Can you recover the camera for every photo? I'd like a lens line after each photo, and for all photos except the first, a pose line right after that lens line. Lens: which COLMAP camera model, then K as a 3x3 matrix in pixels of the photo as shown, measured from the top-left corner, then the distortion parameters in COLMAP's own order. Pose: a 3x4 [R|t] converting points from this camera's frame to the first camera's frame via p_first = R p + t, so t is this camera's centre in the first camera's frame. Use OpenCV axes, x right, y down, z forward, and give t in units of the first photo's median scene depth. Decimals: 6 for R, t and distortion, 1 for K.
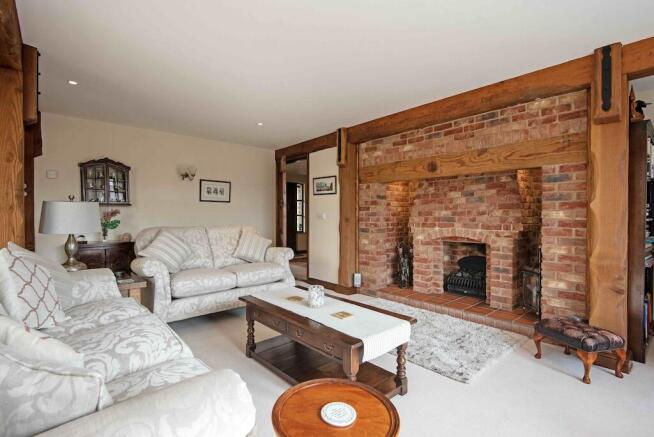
lens RADIAL K [[299.4, 0, 322.7], [0, 299.4, 219.7], [0, 0, 1]] dist [0.001117, -0.000457]
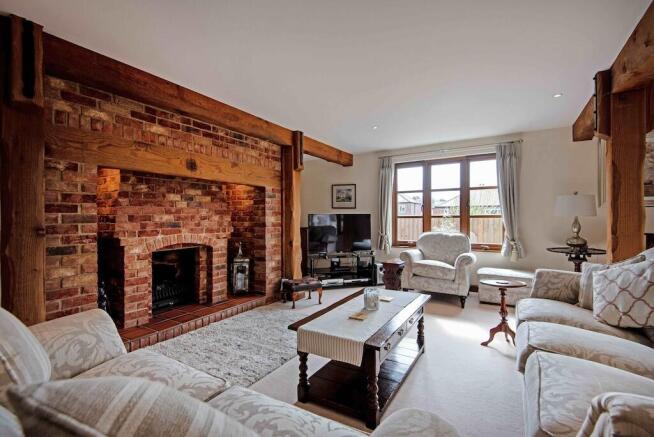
lens RADIAL K [[308.9, 0, 326.2], [0, 308.9, 219.3], [0, 0, 1]] dist [0.008424, -0.008964]
pose [[-0.313146, -0.002222, 0.949702, -0.629907], [0.017260, 0.999819, 0.008030, -0.018513], [-0.949548, 0.018906, -0.313051, 0.929242]]
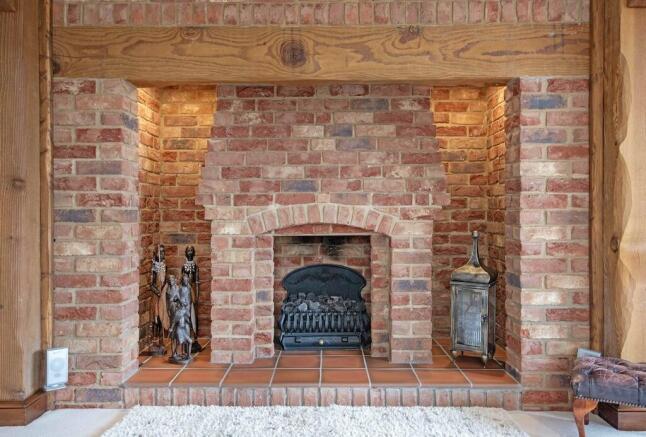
lens RADIAL K [[514.6, 0, 311.4], [0, 514.6, 214.5], [0, 0, 1]] dist [0.038006, -0.011268]
pose [[0.663981, -0.003744, 0.747740, -0.151817], [0.010188, 0.999940, -0.004040, 0.049031], [-0.747680, 0.010301, 0.663980, 0.522129]]
